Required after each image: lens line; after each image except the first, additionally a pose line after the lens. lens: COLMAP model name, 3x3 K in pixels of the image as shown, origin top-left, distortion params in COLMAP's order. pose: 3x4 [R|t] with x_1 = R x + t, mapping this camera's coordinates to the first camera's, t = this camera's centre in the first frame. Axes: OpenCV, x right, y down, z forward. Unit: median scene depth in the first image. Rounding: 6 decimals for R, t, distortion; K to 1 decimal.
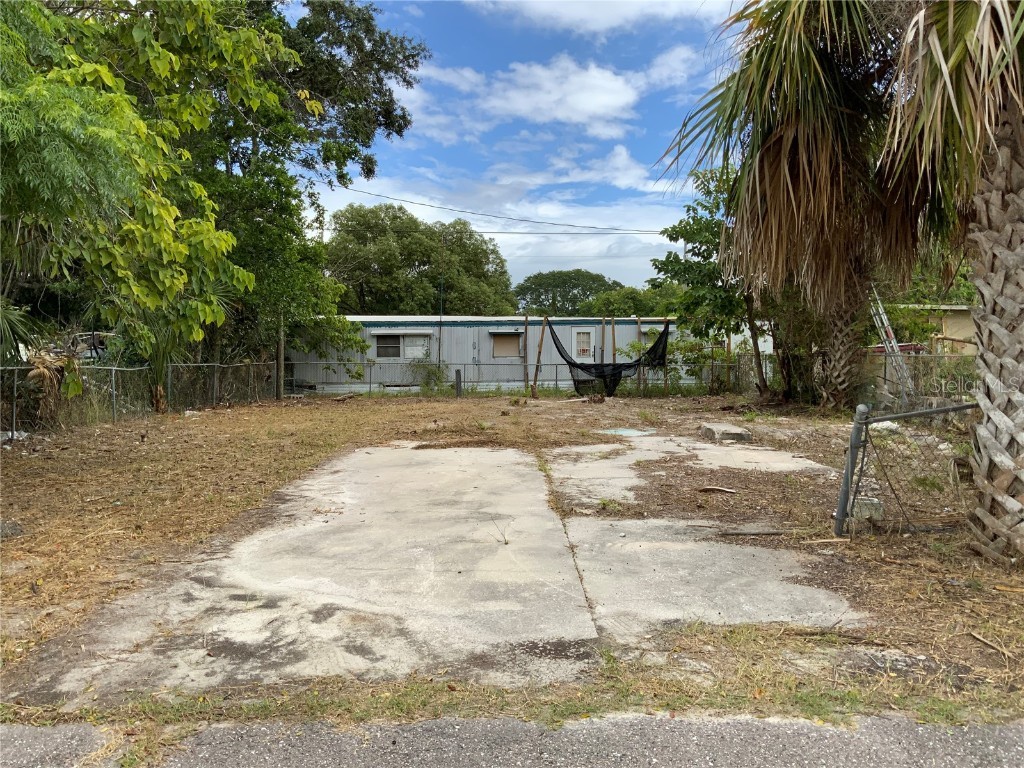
lens RADIAL K [[820.6, 0, 512.0], [0, 820.6, 384.0], [0, 0, 1]] dist [0.056948, -0.083971]
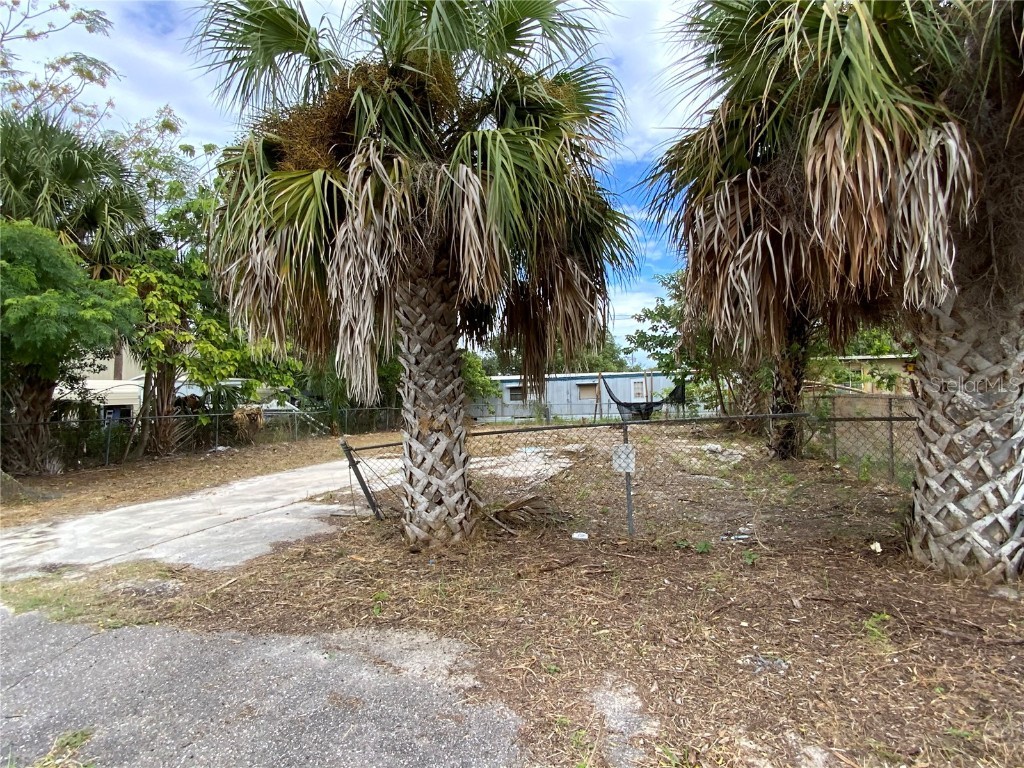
lens RADIAL K [[520.7, 0, 513.3], [0, 520.7, 386.7], [0, 0, 1]] dist [0.028838, -0.027019]
pose [[0.941562, -0.028626, -0.335620, 0.671239], [0.011059, 0.998472, -0.054136, -0.013866], [0.336657, 0.047260, 0.940441, 0.058987]]
